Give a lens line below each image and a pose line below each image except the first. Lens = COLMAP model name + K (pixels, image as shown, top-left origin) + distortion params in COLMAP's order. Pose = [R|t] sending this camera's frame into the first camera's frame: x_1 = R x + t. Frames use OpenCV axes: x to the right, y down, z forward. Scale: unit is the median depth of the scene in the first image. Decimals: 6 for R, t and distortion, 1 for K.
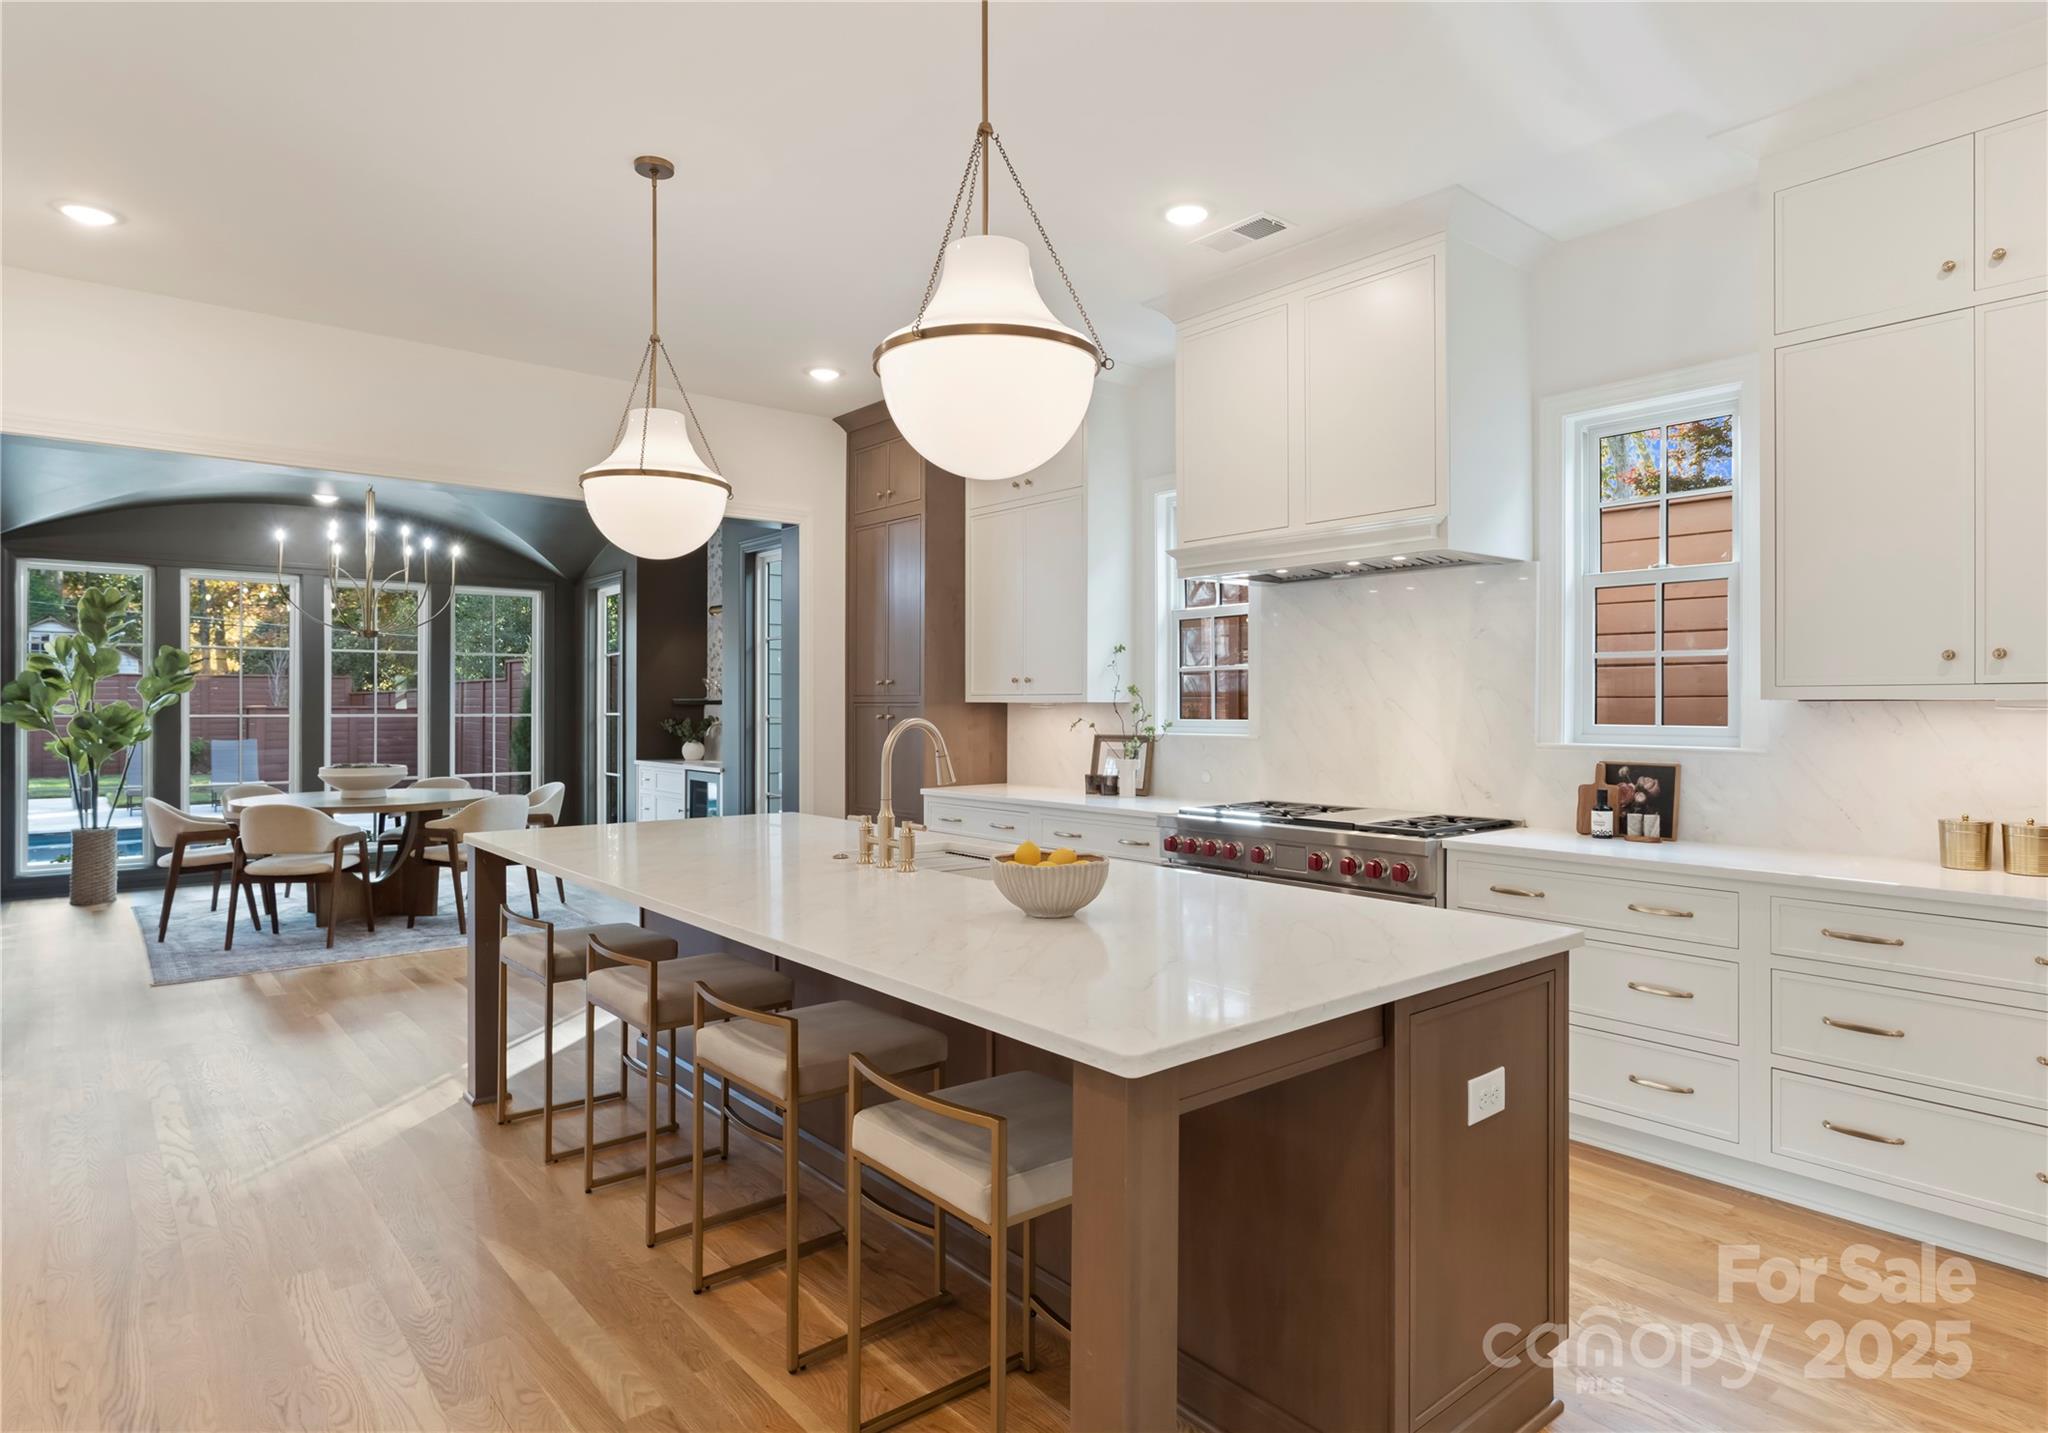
lens RADIAL K [[1143.0, 0, 1026.9], [0, 1143.0, 705.9], [0, 0, 1]] dist [0.000171, 0.000334]
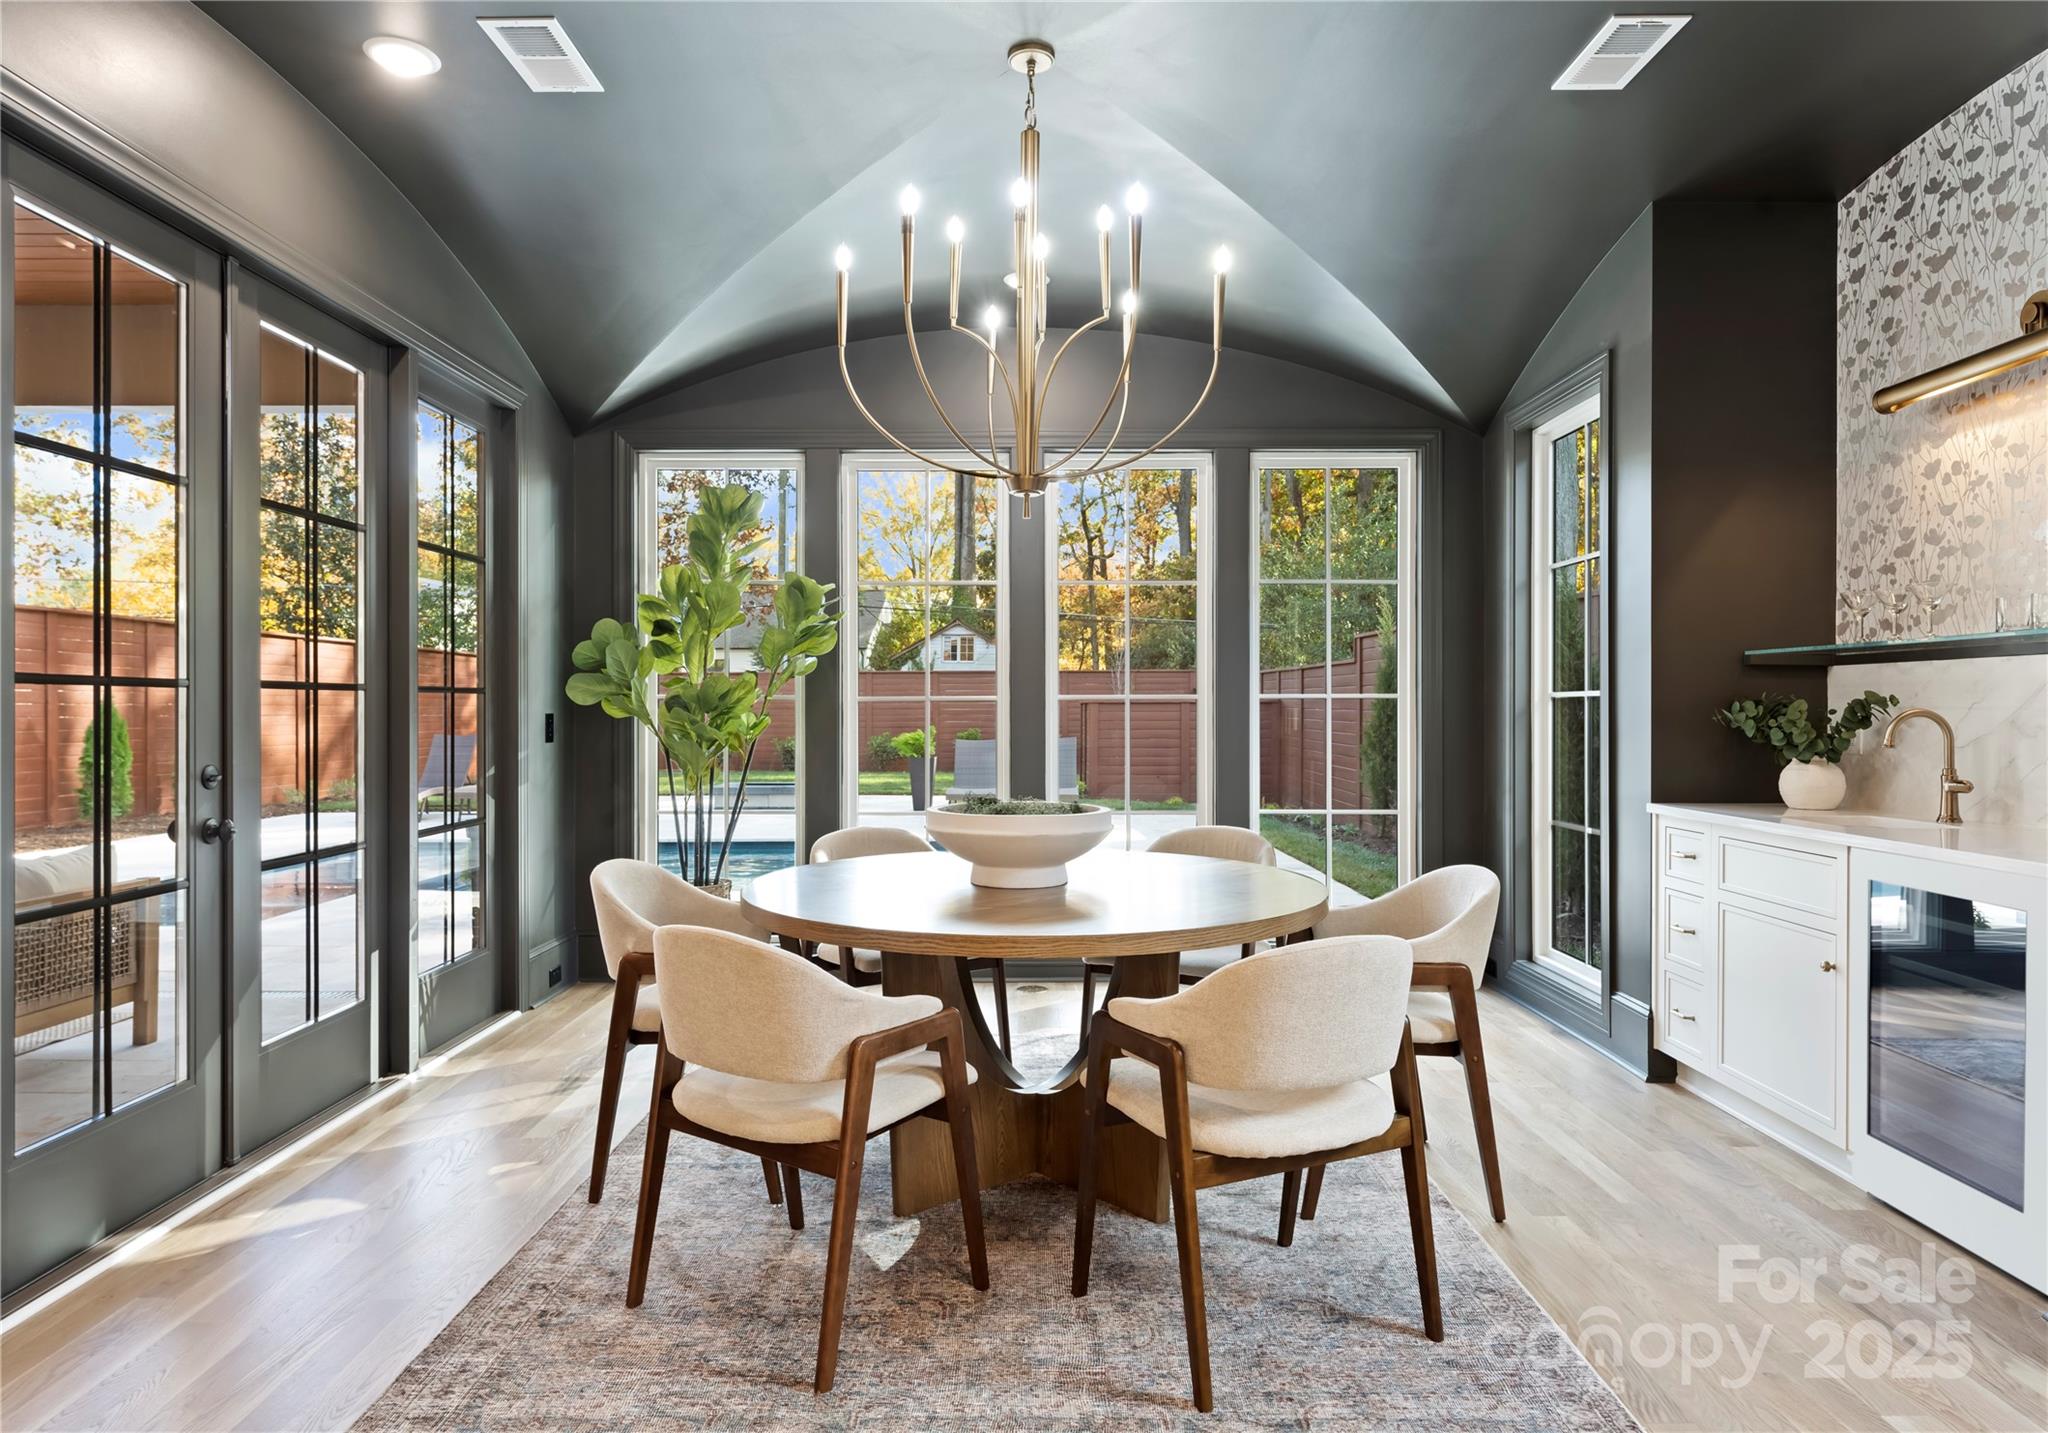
lens RADIAL K [[1239.5, 0, 1018.6], [0, 1239.5, 710.7], [0, 0, 1]] dist [0.001782, -0.000282]
pose [[0.768484, 0.000571, -0.639868, -0.421505], [0.000677, 0.999998, 0.001706, 0.024951], [0.639868, -0.001744, 0.768483, 0.939890]]
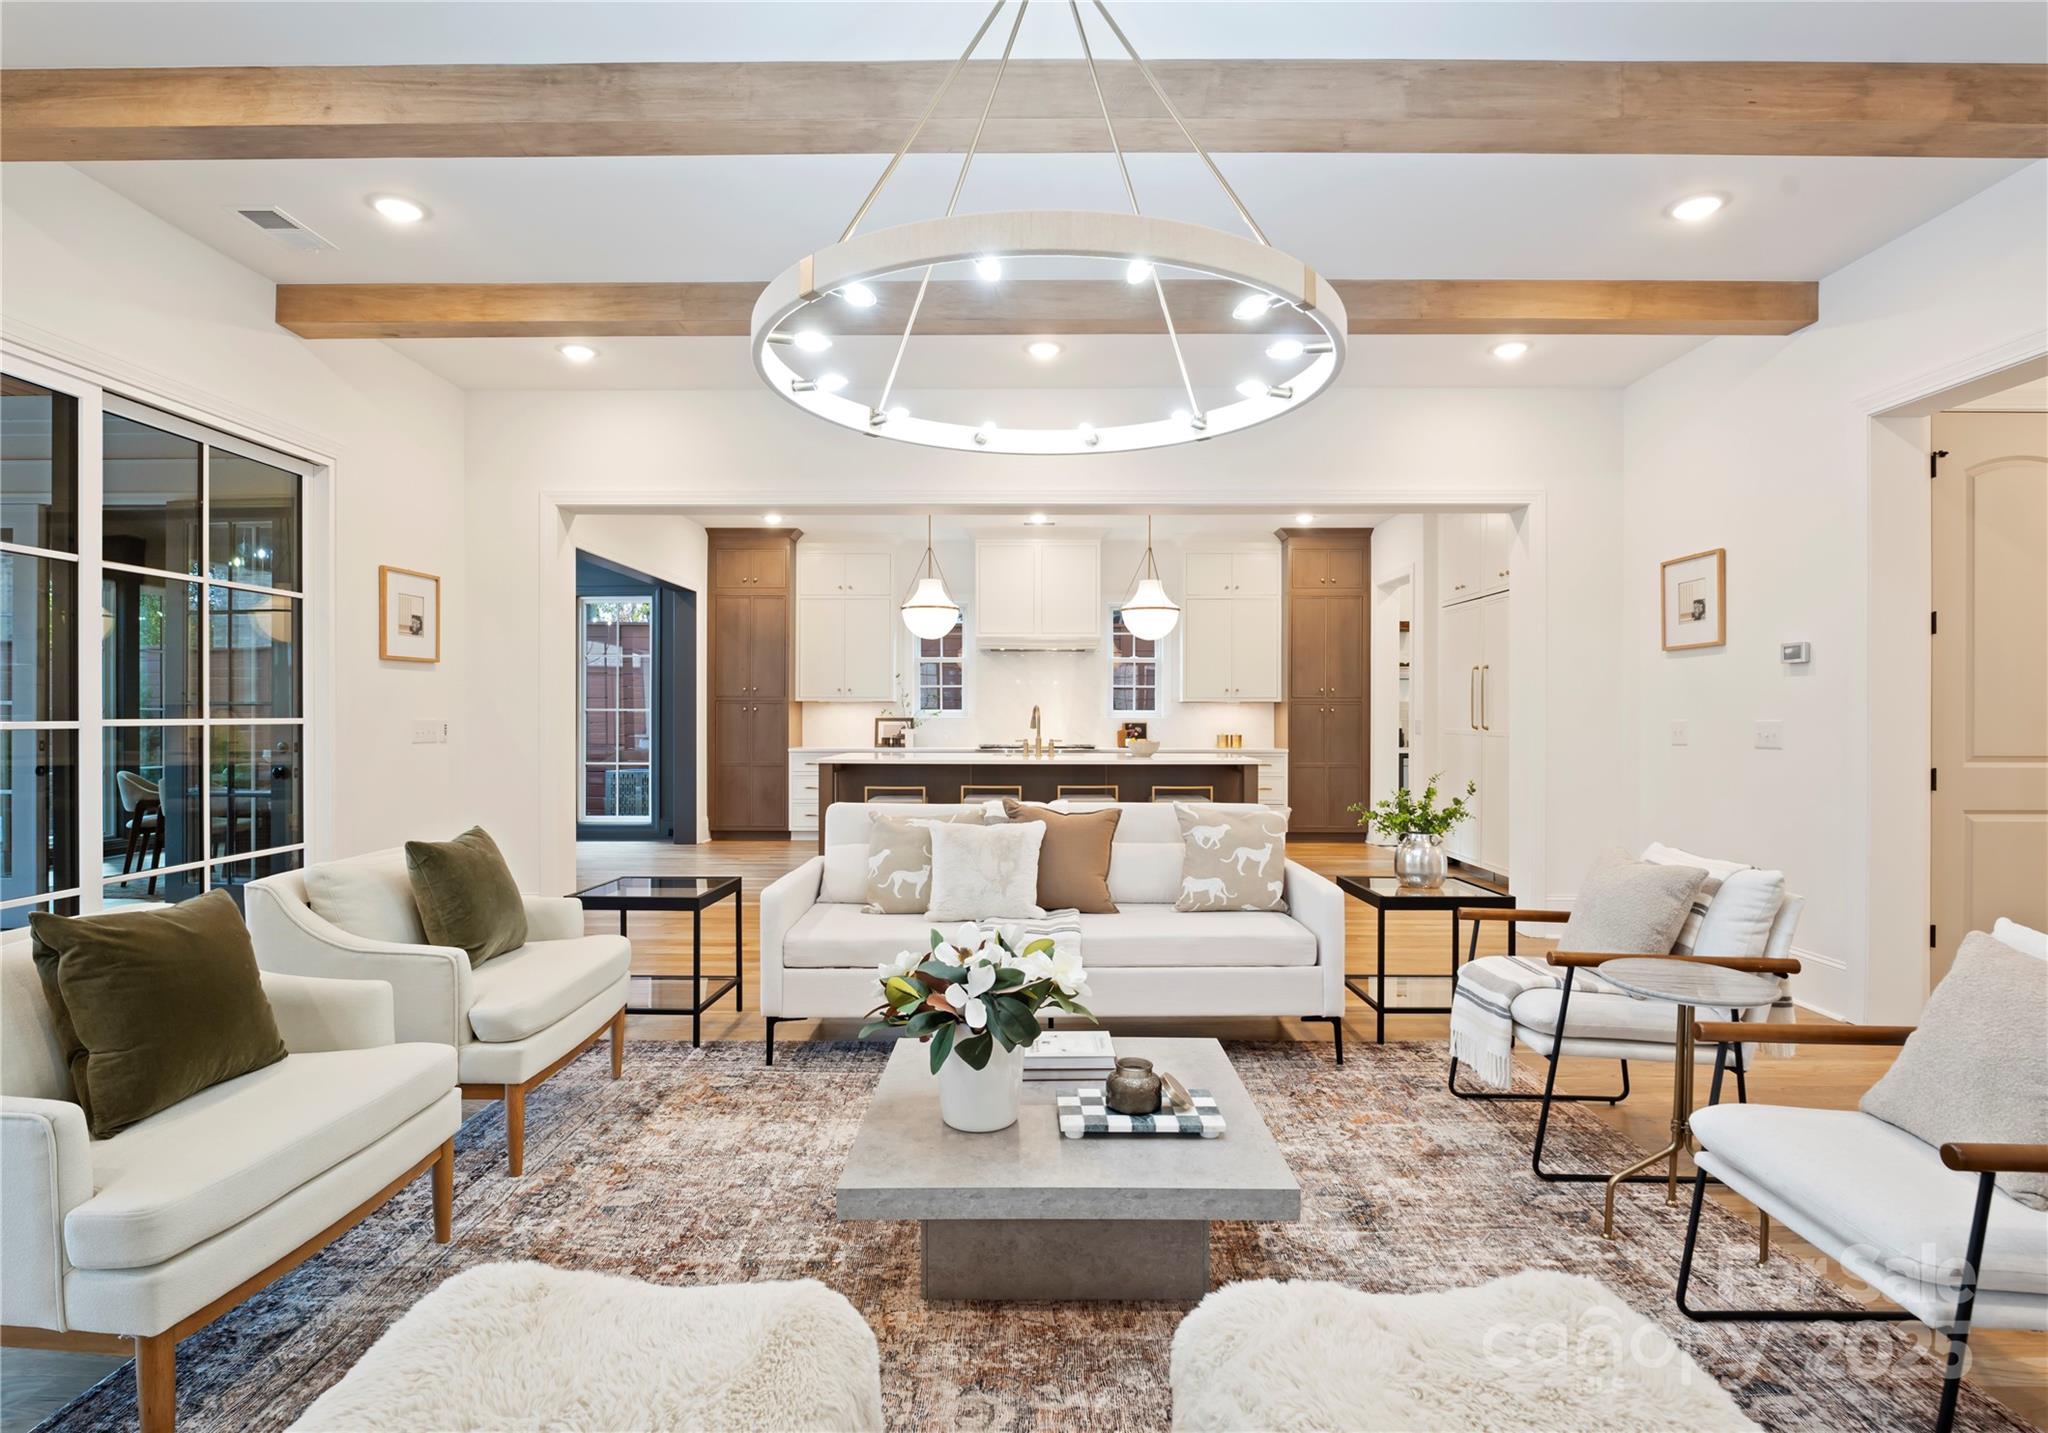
lens RADIAL K [[1006.0, 0, 1026.8], [0, 1006.0, 710.4], [0, 0, 1]] dist [-0.017348, -0.000630]
pose [[0.646838, 0.005236, 0.762610, -1.267977], [-0.001113, 0.999982, -0.005921, 0.025433], [-0.762627, 0.002981, 0.646832, -0.372202]]
